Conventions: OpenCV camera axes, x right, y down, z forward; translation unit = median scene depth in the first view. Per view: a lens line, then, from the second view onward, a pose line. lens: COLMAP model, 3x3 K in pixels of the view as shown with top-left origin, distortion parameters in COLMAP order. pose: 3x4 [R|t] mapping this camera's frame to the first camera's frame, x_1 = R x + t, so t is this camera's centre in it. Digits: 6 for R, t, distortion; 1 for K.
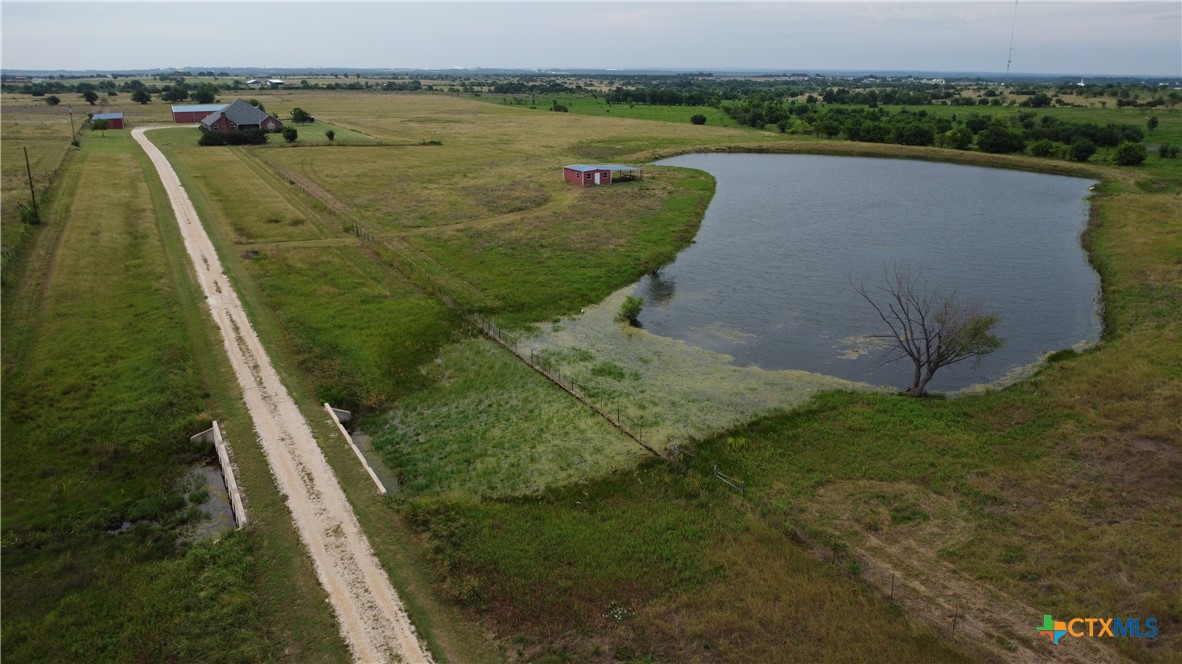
lens RADIAL K [[859.2, 0, 590.6], [0, 859.2, 329.5], [0, 0, 1]] dist [-0.029034, -0.008145]
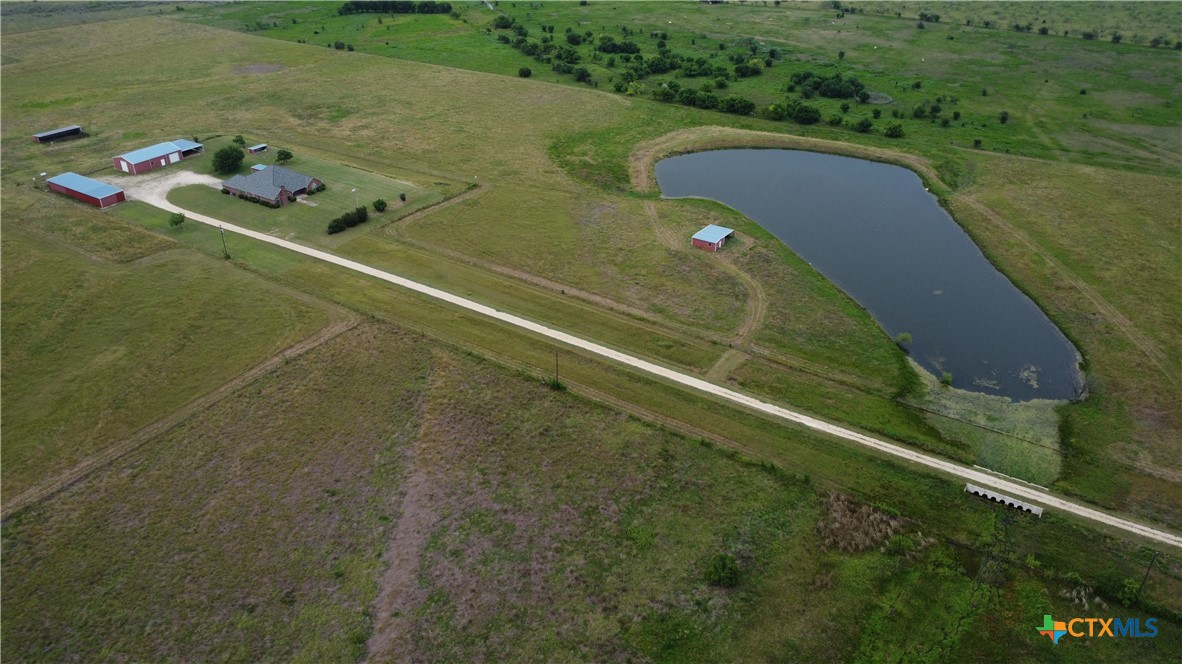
lens RADIAL K [[859.2, 0, 587.2], [0, 859.2, 331.7], [0, 0, 1]] dist [-0.029034, -0.008145]
pose [[0.875802, -0.241968, 0.417639, -2.419118], [0.143241, 0.956582, 0.253835, -1.213367], [-0.460926, -0.162486, 0.872437, -0.856137]]
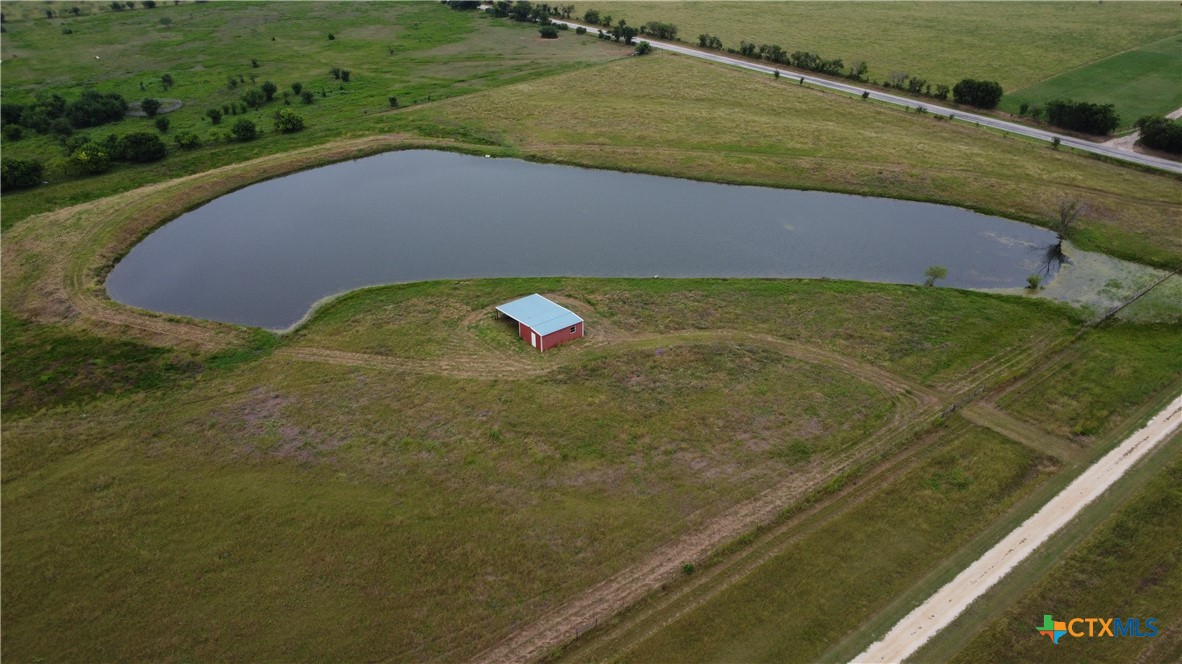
lens RADIAL K [[859.2, 0, 586.5], [0, 859.2, 332.7], [0, 0, 1]] dist [-0.029034, -0.008145]
pose [[-0.168524, -0.478093, 0.861990, -1.926926], [0.298883, 0.808542, 0.506882, -1.559274], [-0.939291, 0.343056, 0.006635, 2.550653]]
